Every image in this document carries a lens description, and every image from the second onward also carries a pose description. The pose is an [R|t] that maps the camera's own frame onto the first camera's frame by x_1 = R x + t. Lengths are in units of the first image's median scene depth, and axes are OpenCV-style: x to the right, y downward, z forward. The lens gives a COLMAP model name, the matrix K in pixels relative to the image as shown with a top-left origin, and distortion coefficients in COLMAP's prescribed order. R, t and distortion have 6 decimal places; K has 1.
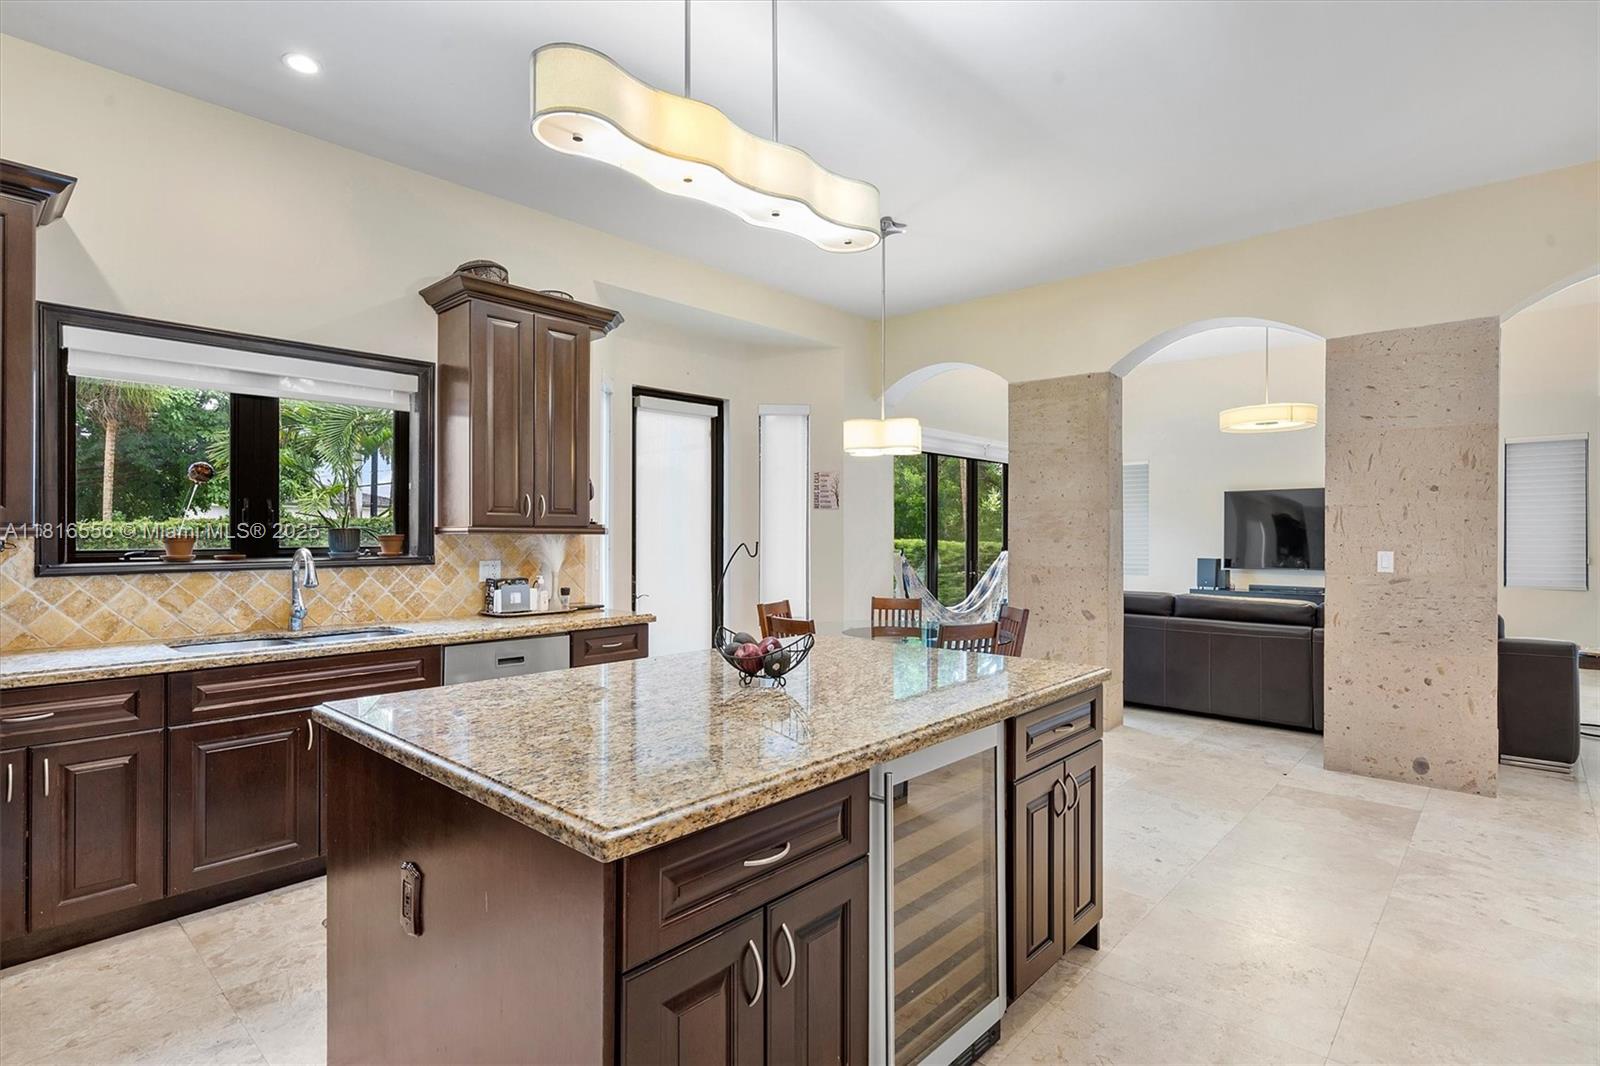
lens RADIAL K [[792.5, 0, 796.3], [0, 792.5, 532.3], [0, 0, 1]] dist [0.021247, 0.000535]
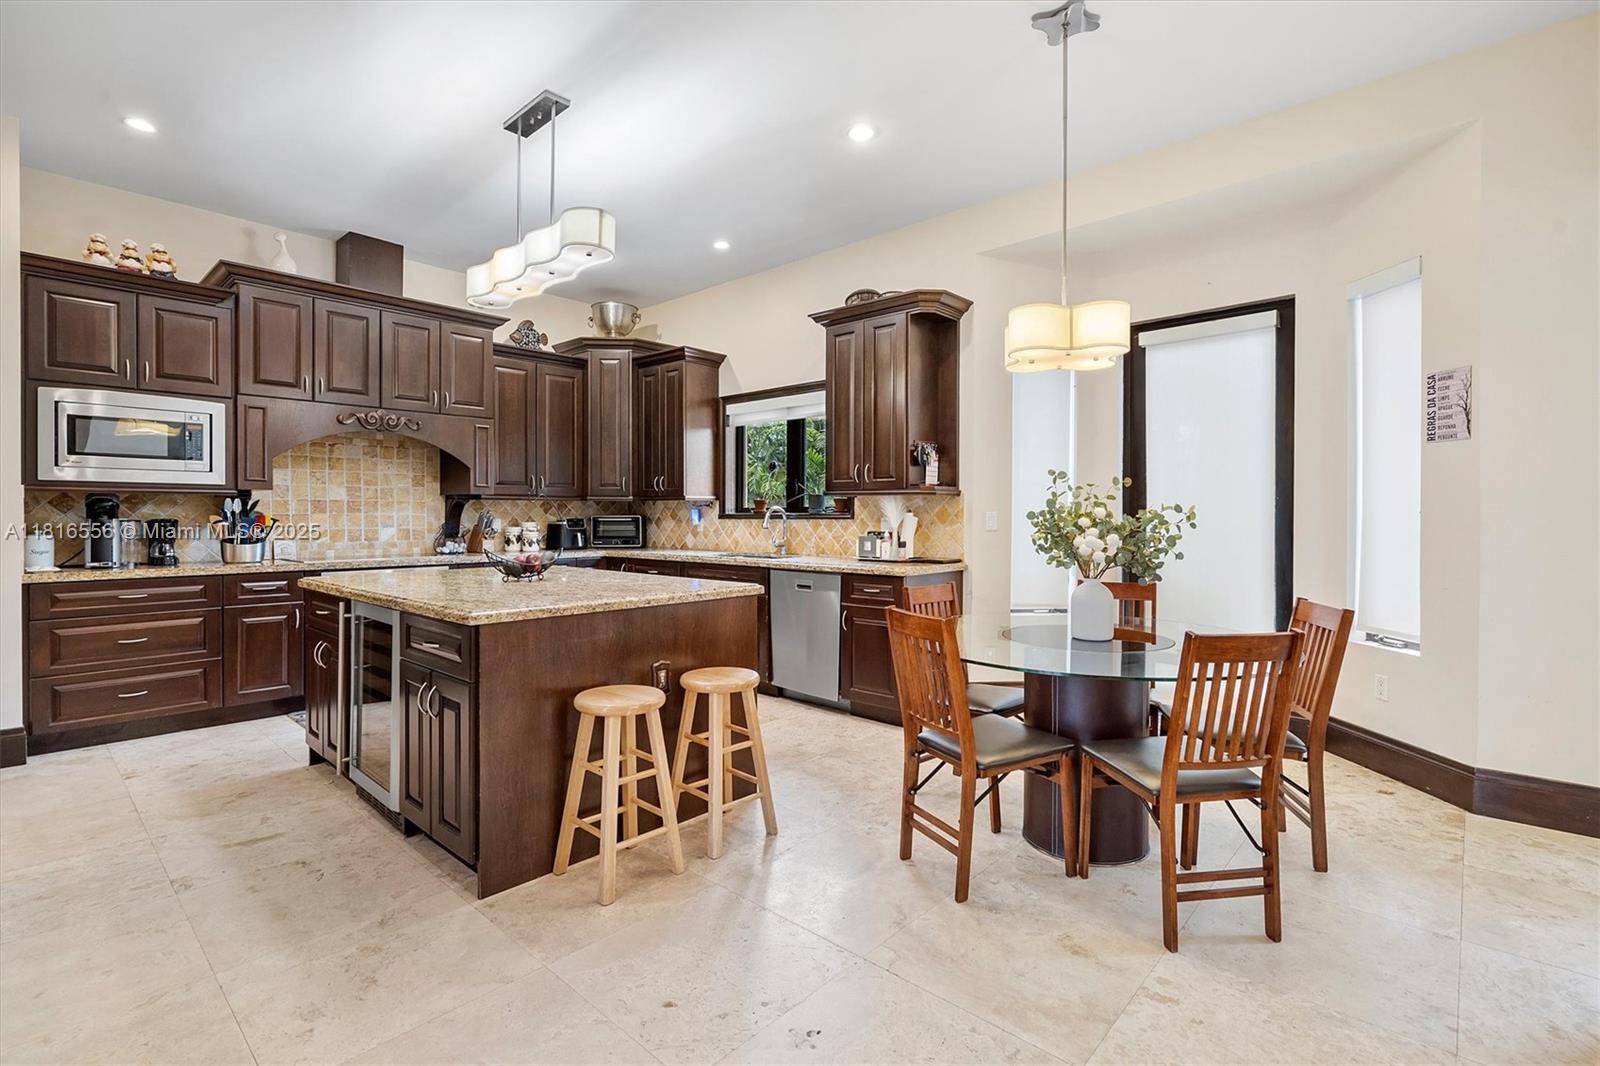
lens RADIAL K [[729.9, 0, 810.1], [0, 729.9, 519.4], [0, 0, 1]] dist [-0.000324, 0.000182]
pose [[0.009694, 0.001788, -0.999951, 0.518958], [-0.005593, 0.999983, 0.001734, 0.024594], [0.999937, 0.005576, 0.009704, 0.571047]]
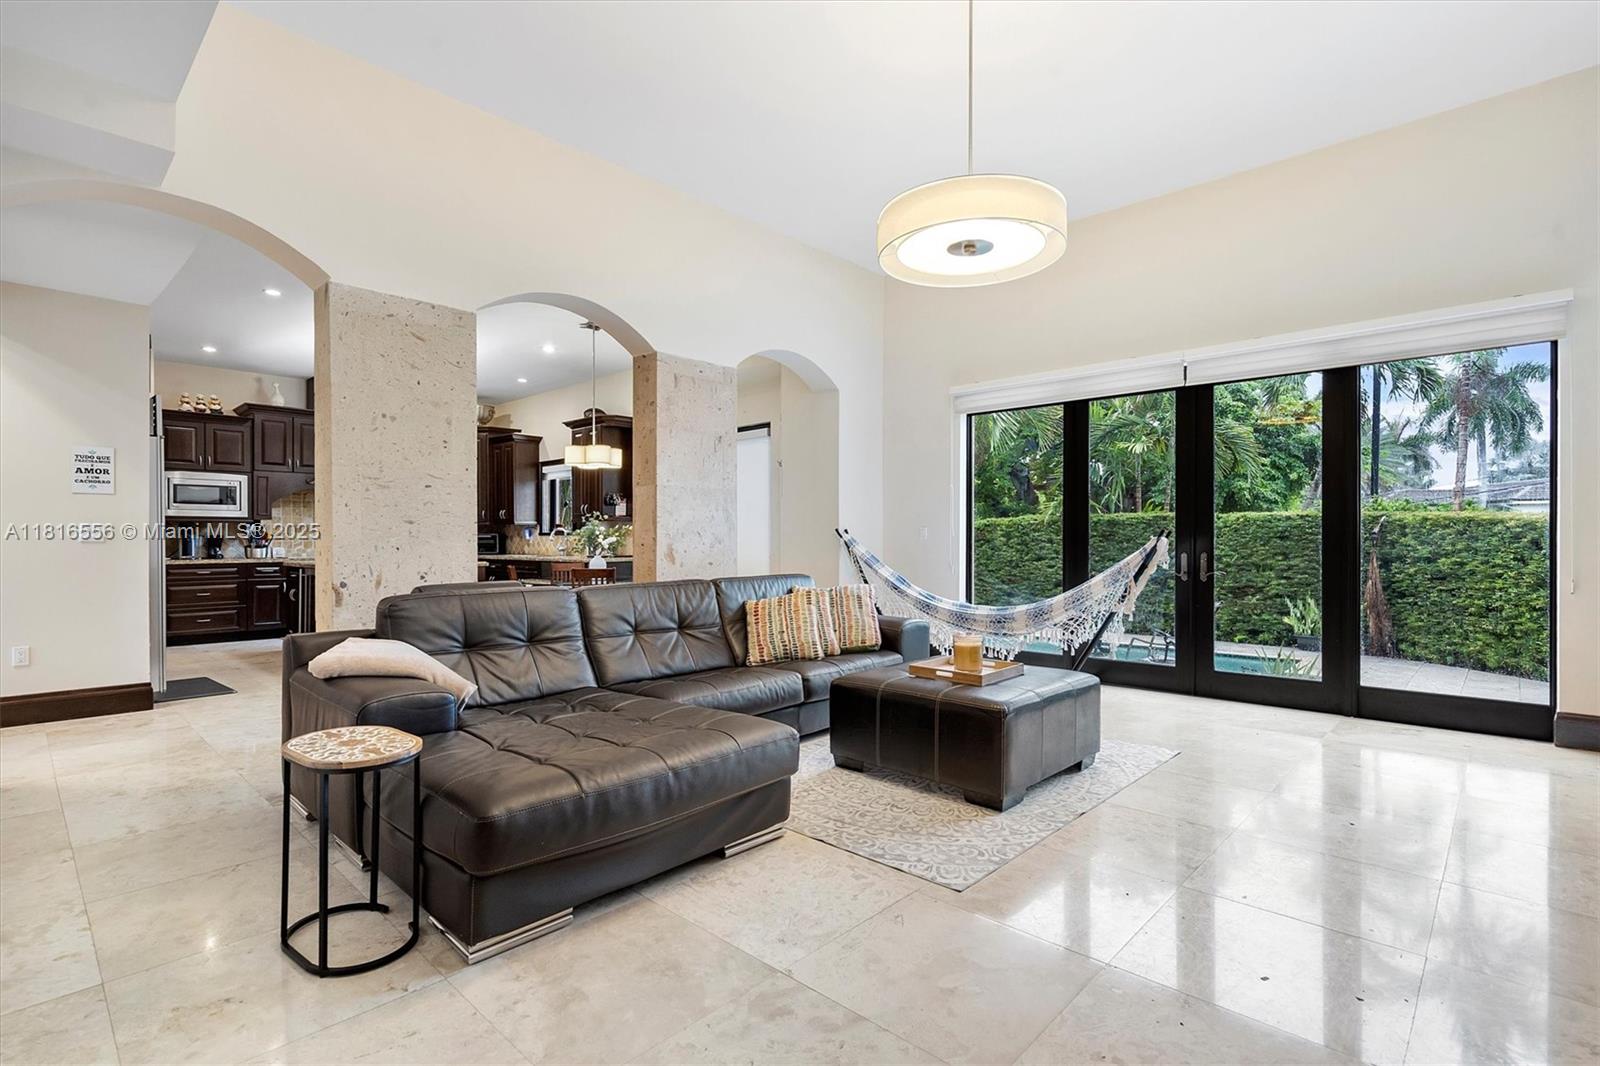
lens RADIAL K [[729.9, 0, 800.1], [0, 729.9, 541.9], [0, 0, 1]] dist [-0.000324, 0.000182]
pose [[-0.001953, 0.000259, -0.999998, 1.145505], [-0.002874, 0.999996, 0.000265, 0.037783], [0.999994, 0.002875, -0.001952, 1.030453]]
